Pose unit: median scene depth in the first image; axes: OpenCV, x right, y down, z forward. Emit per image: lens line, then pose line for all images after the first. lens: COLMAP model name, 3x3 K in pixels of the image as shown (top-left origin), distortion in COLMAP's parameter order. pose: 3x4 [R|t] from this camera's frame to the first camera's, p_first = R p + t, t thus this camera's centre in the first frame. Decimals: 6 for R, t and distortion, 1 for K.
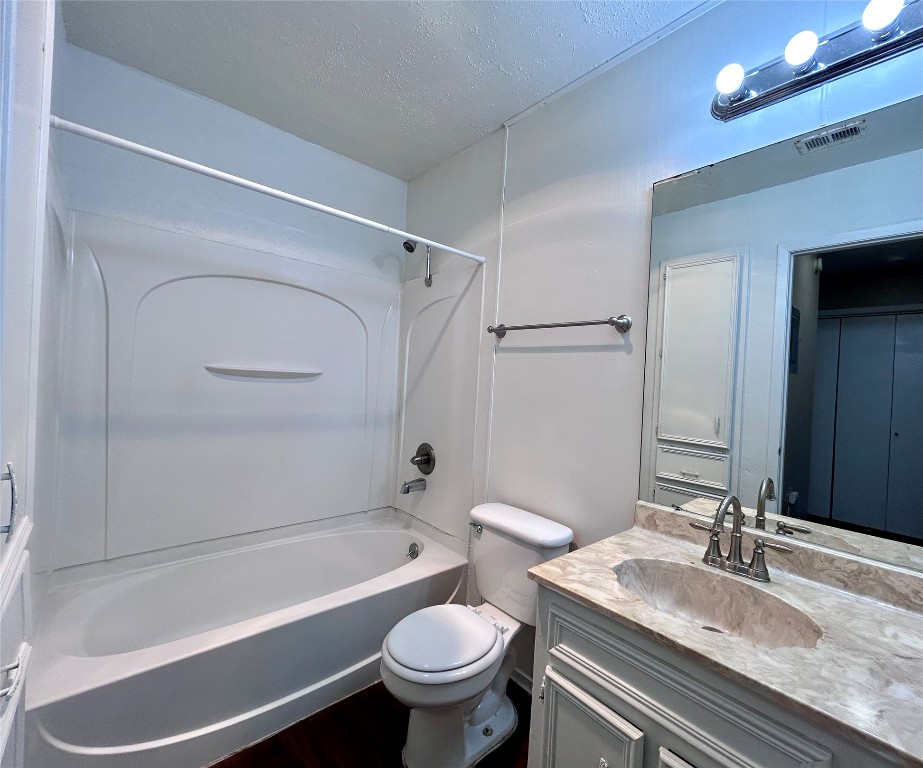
lens RADIAL K [[412.9, 0, 461.5], [0, 412.9, 384.0], [0, 0, 1]] dist [-0.000016, -0.000008]
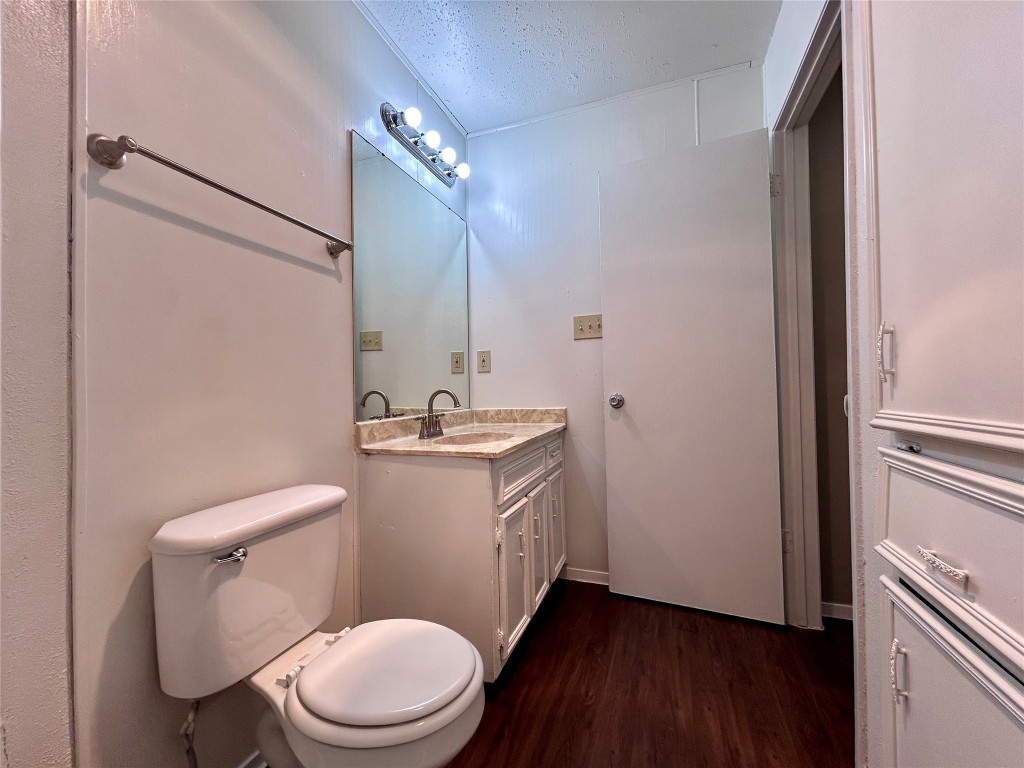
lens RADIAL K [[412.3, 0, 515.1], [0, 412.3, 384.2], [0, 0, 1]] dist [0.001597, 0.000468]
pose [[-0.478393, -0.029456, 0.877652, -0.669145], [-0.001608, 0.999465, 0.032668, 0.139344], [-0.878145, 0.014217, -0.478184, 1.093303]]
